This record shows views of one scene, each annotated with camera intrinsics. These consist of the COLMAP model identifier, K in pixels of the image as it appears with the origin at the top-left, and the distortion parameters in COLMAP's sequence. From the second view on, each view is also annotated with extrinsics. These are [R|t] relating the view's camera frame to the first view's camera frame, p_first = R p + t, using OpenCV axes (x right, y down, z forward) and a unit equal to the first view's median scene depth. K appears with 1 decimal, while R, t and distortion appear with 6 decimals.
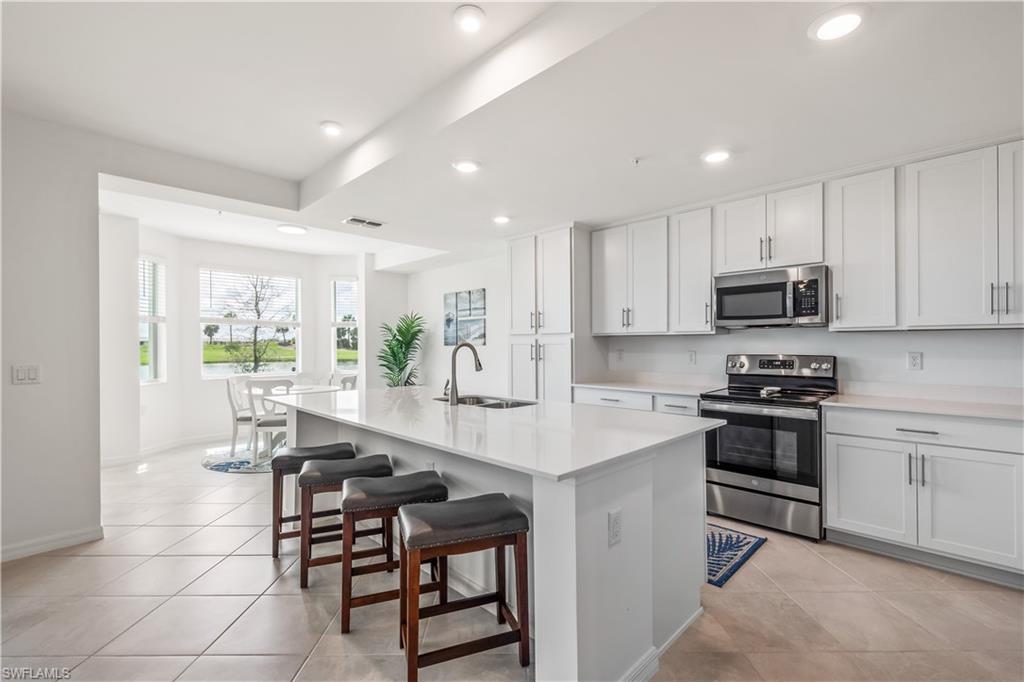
lens RADIAL K [[451.1, 0, 512.0], [0, 451.1, 341.0], [0, 0, 1]] dist [0.000838, 0.000135]
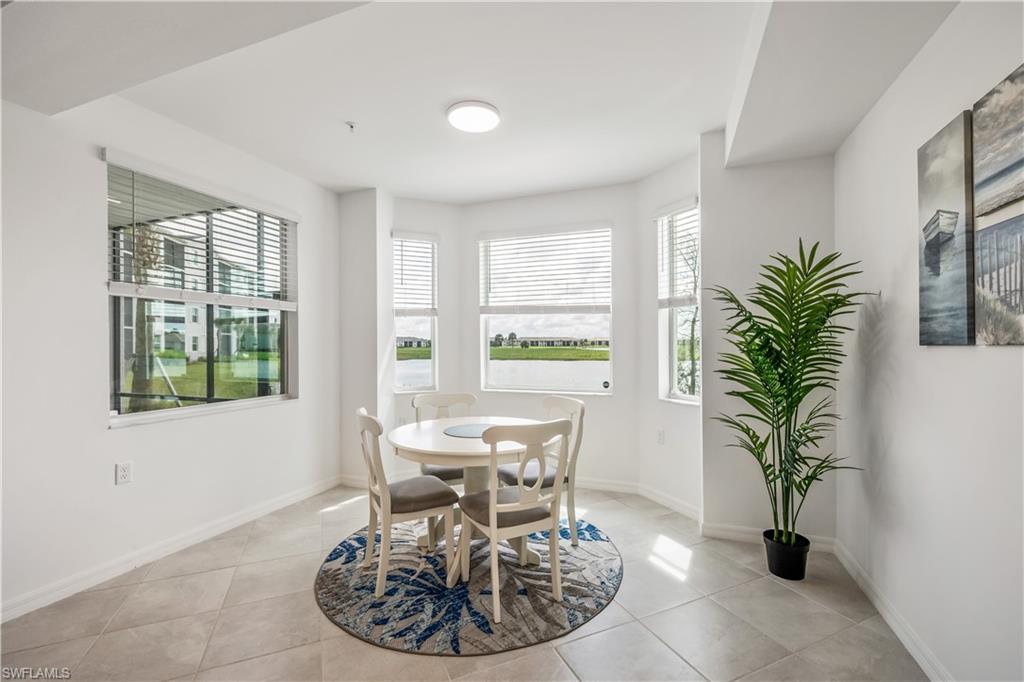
lens RADIAL K [[421.4, 0, 513.3], [0, 421.4, 346.1], [0, 0, 1]] dist [0.000627, 0.000116]
pose [[0.409418, -0.001693, -0.912345, -0.035601], [0.023186, 0.999695, 0.008550, 0.004974], [0.912052, -0.024654, 0.409332, 1.087314]]
